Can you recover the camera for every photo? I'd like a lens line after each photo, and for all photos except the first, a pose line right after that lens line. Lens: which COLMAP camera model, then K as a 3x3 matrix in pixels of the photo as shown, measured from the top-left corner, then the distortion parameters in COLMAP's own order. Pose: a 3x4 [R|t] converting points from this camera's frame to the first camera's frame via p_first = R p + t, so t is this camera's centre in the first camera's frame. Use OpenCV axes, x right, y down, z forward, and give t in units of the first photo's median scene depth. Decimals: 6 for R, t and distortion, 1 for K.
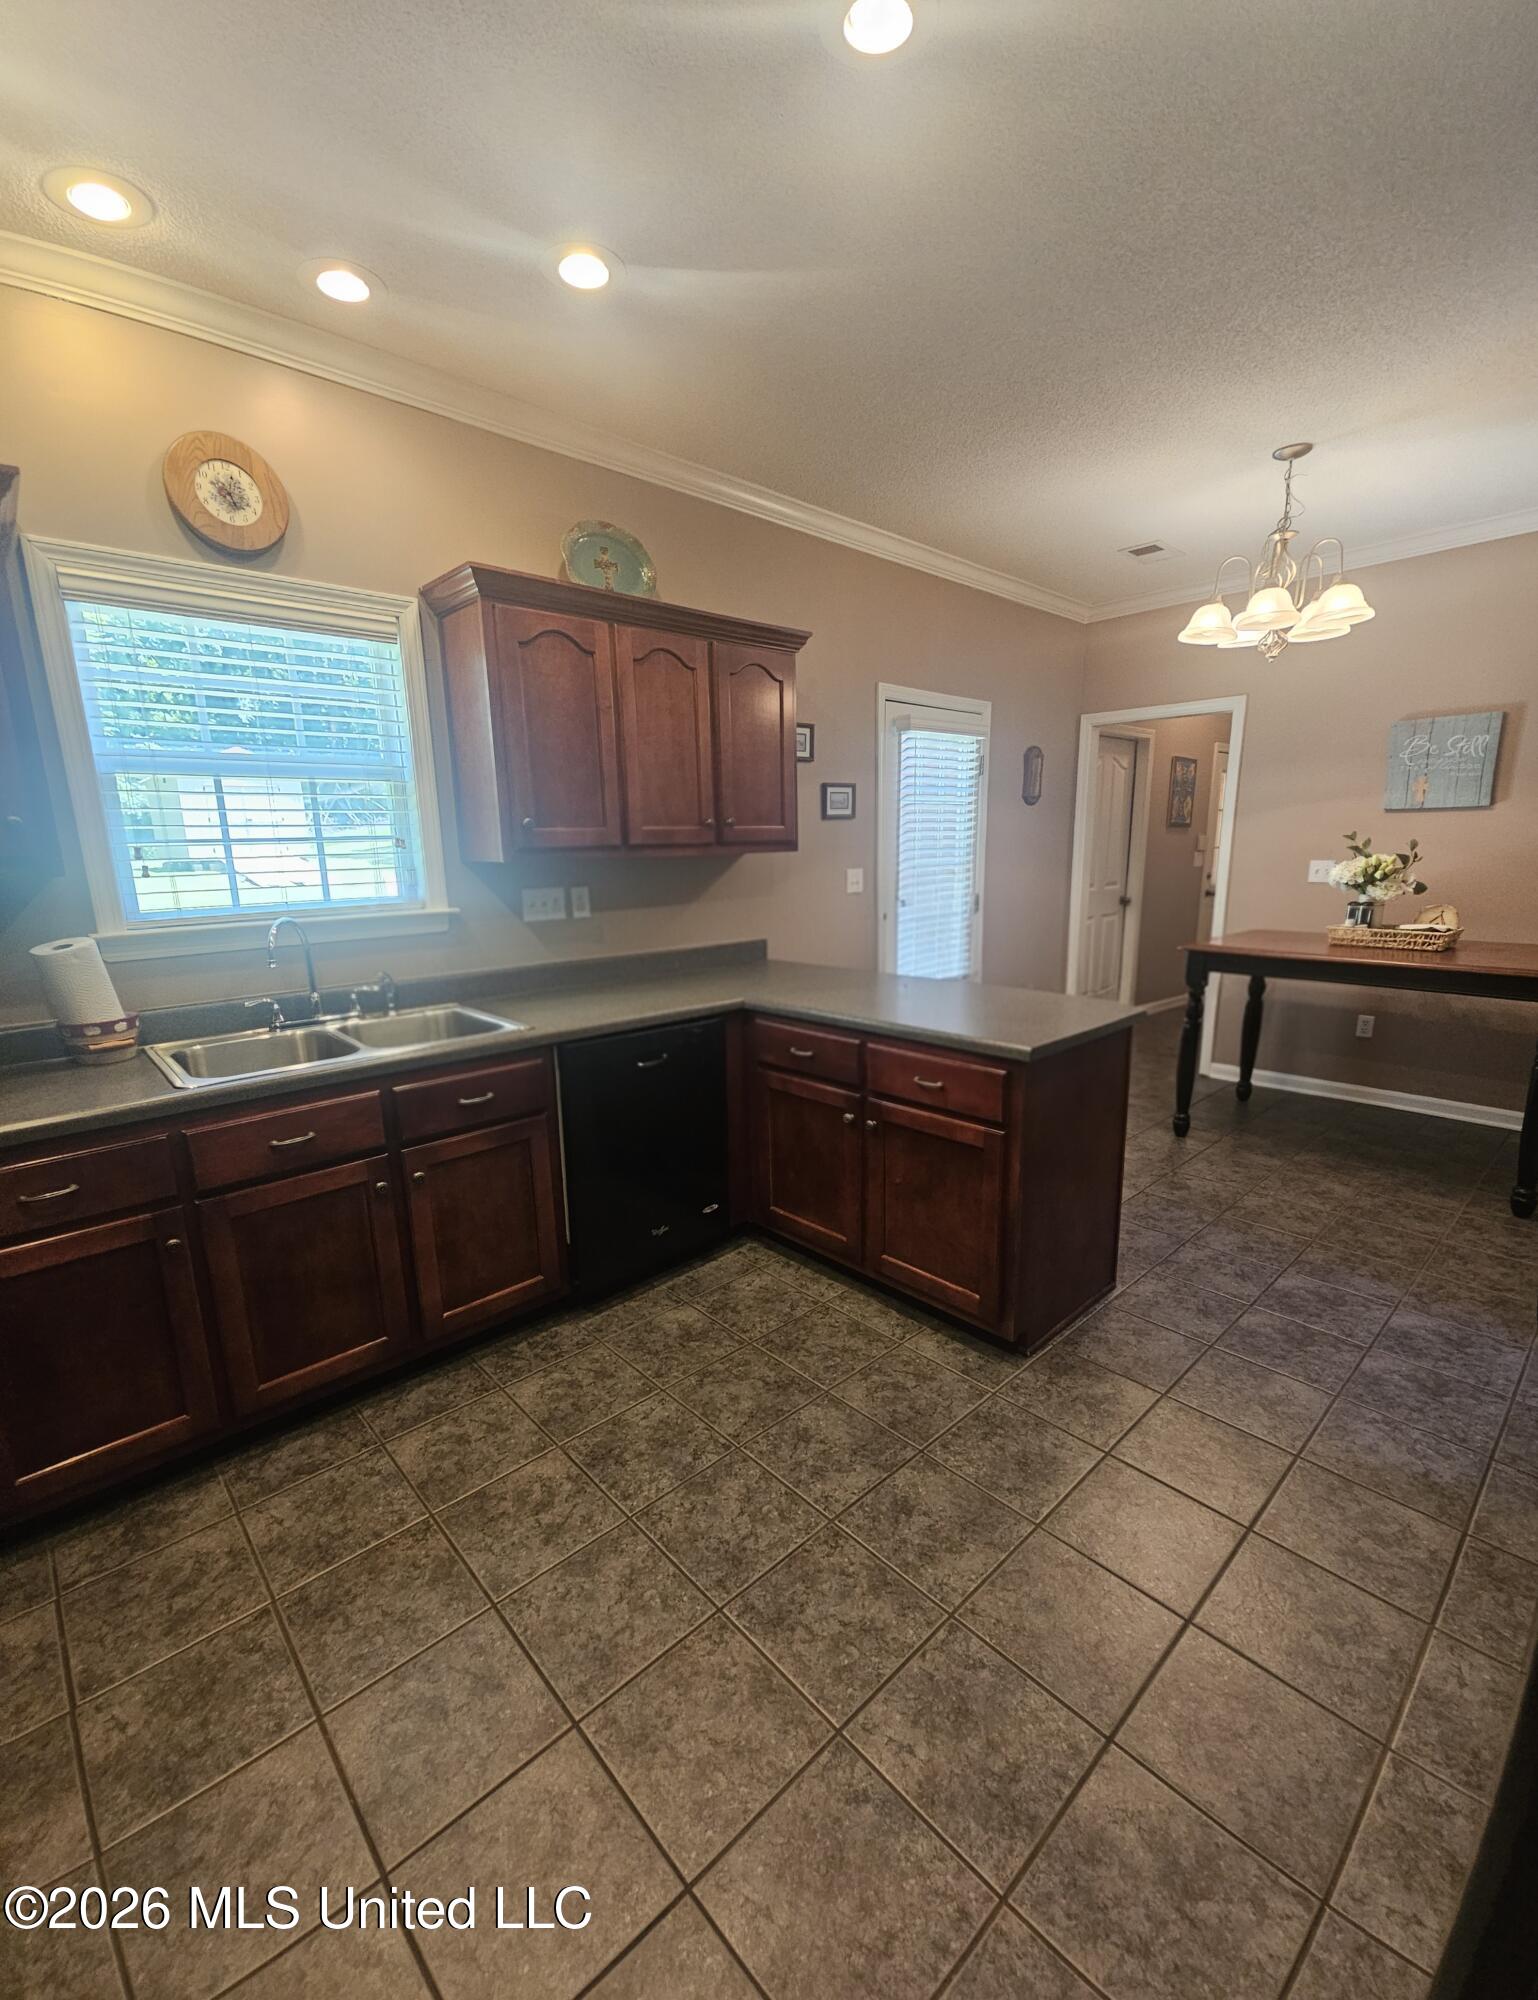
lens RADIAL K [[846.0, 0, 772.5], [0, 846.0, 1022.0], [0, 0, 1]] dist [0.000531, 0.000082]
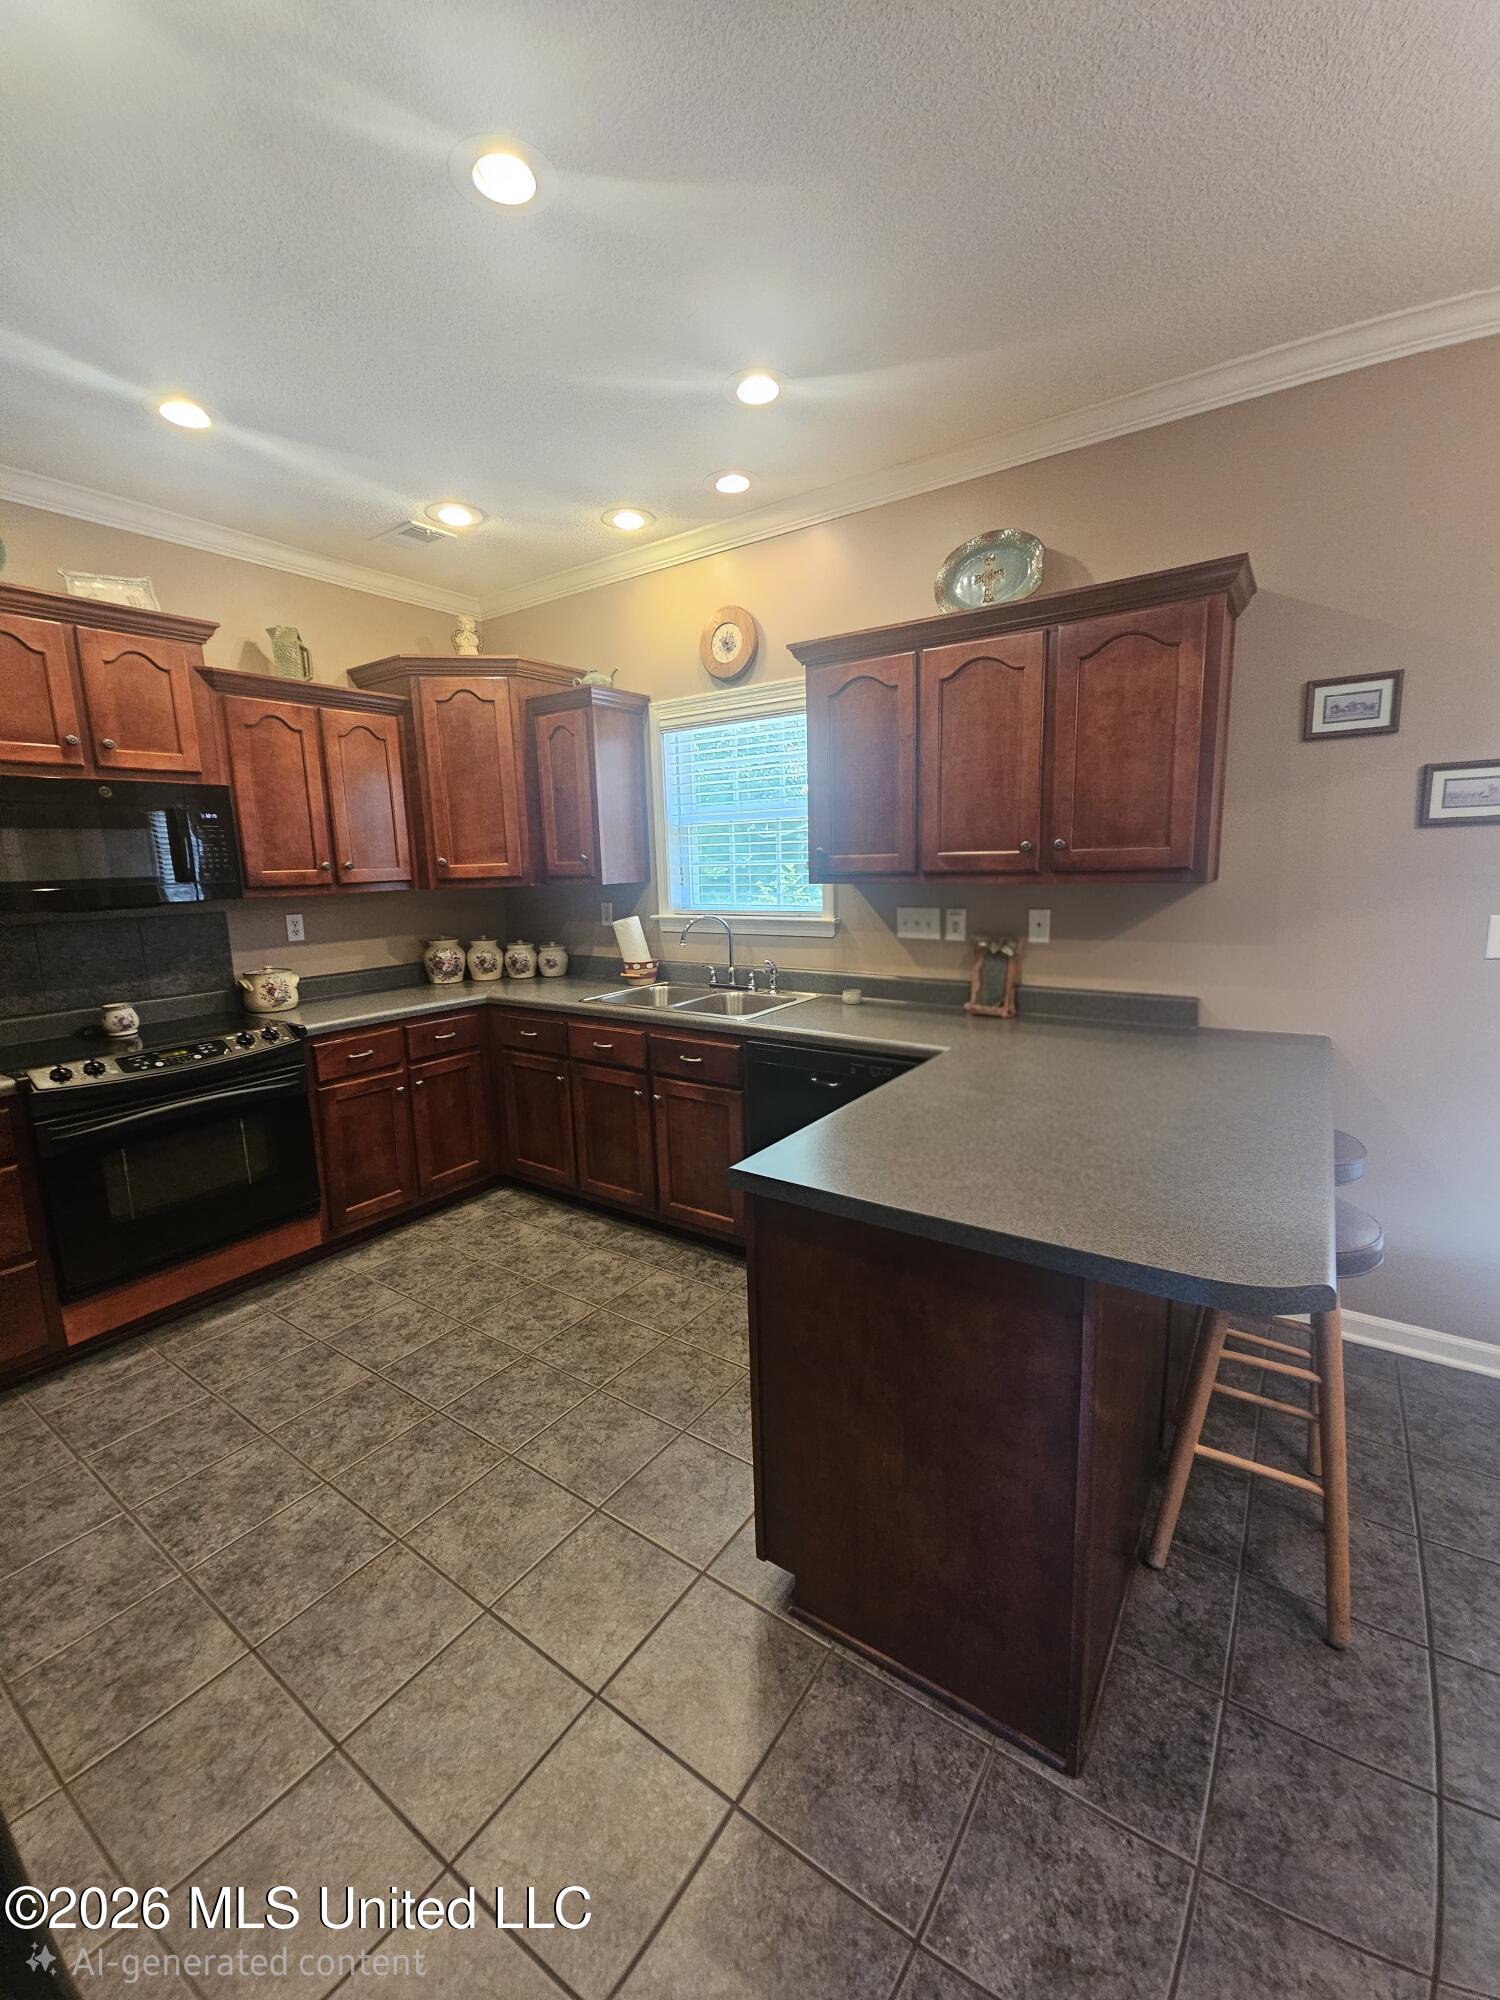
lens RADIAL K [[818.0, 0, 754.1], [0, 818.0, 990.4], [0, 0, 1]] dist [-0.003837, -0.001467]
pose [[0.216984, 0.171321, -0.961024, 0.921654], [-0.184994, 0.973856, 0.131840, -0.210090], [0.958486, 0.149177, 0.243005, 0.776317]]
